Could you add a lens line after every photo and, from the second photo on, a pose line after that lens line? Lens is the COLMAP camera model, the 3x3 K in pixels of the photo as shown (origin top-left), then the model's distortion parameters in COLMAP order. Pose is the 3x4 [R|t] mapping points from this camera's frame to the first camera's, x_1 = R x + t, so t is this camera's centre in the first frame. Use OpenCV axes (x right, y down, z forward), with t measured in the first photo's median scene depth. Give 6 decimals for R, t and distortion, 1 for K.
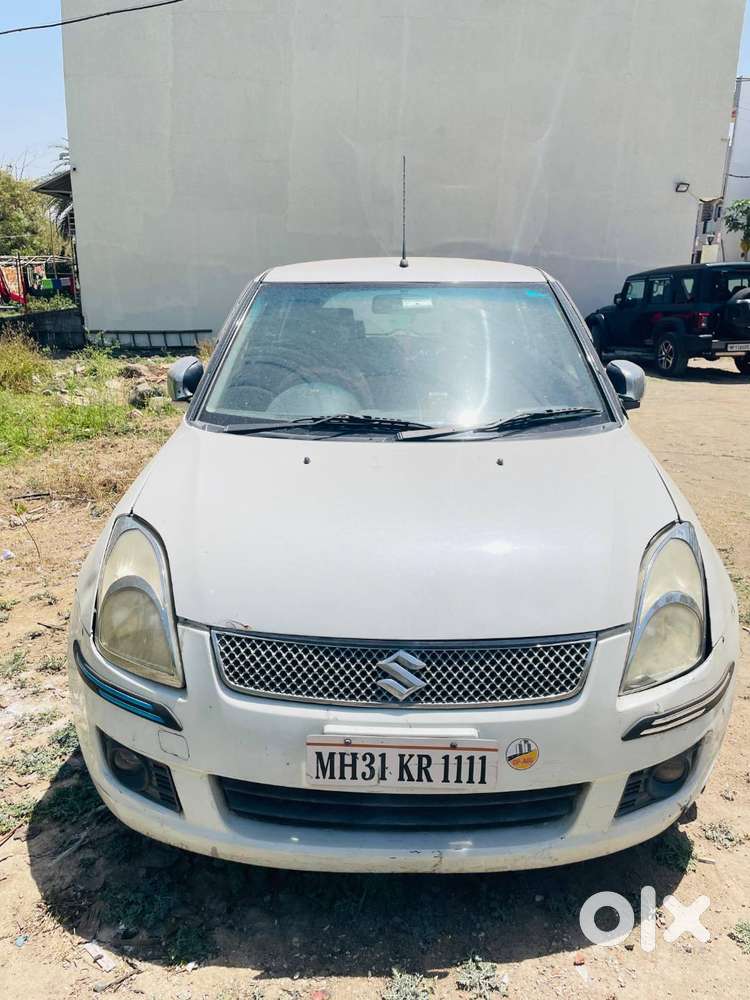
lens RADIAL K [[739.1, 0, 376.9], [0, 739.1, 499.9], [0, 0, 1]] dist [0.095562, -0.114428]
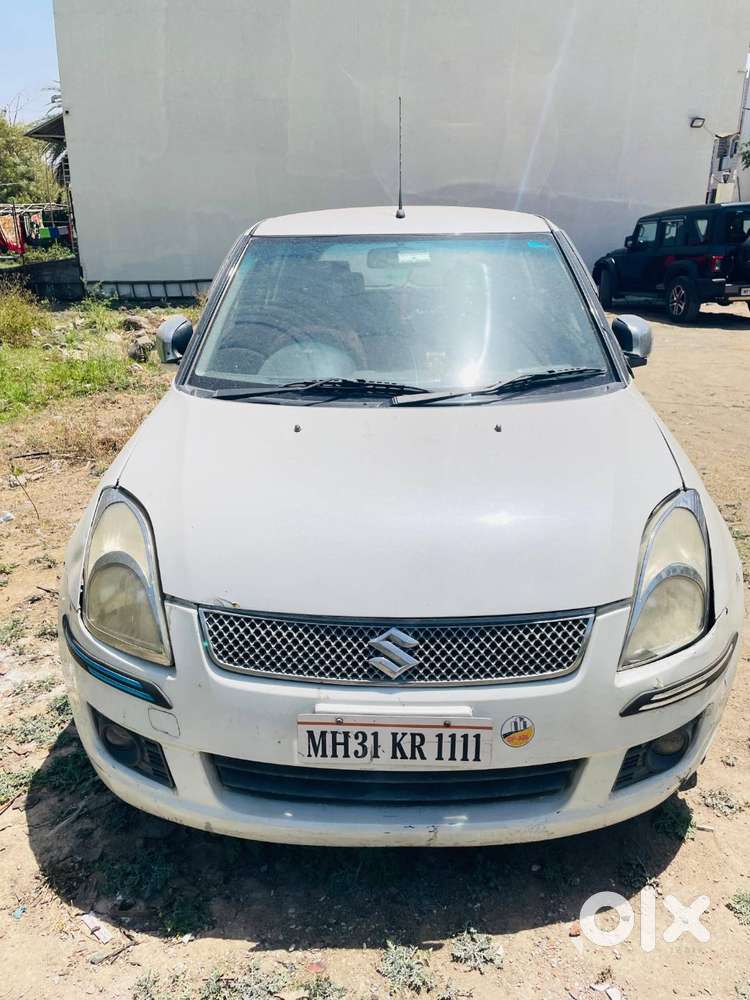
lens RADIAL K [[740.6, 0, 375.0], [0, 740.6, 500.0], [0, 0, 1]] dist [0.093369, -0.112766]
pose [[0.999891, -0.008635, -0.011981, 0.020250], [0.009413, 0.997743, 0.066485, -0.027897], [0.011380, -0.066590, 0.997716, 0.036309]]
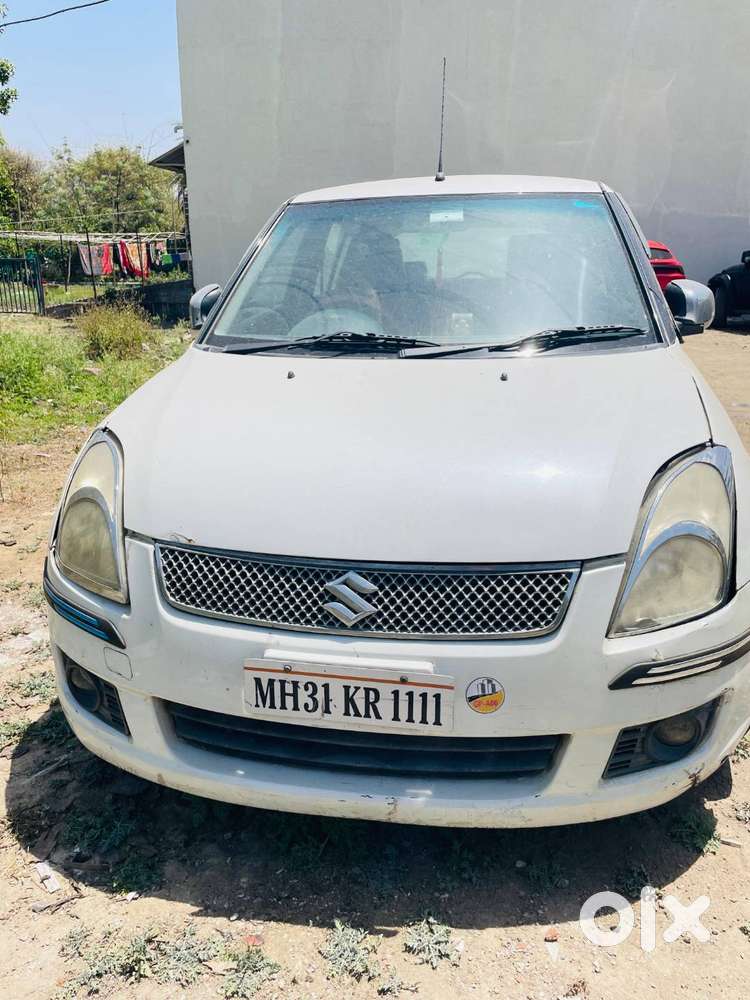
lens RADIAL K [[740.6, 0, 375.0], [0, 740.6, 500.0], [0, 0, 1]] dist [0.093369, -0.112766]
pose [[0.988754, 0.028741, -0.146764, 0.175763], [-0.023952, 0.999125, 0.034295, 0.080058], [0.147621, -0.030394, 0.988577, 0.119866]]
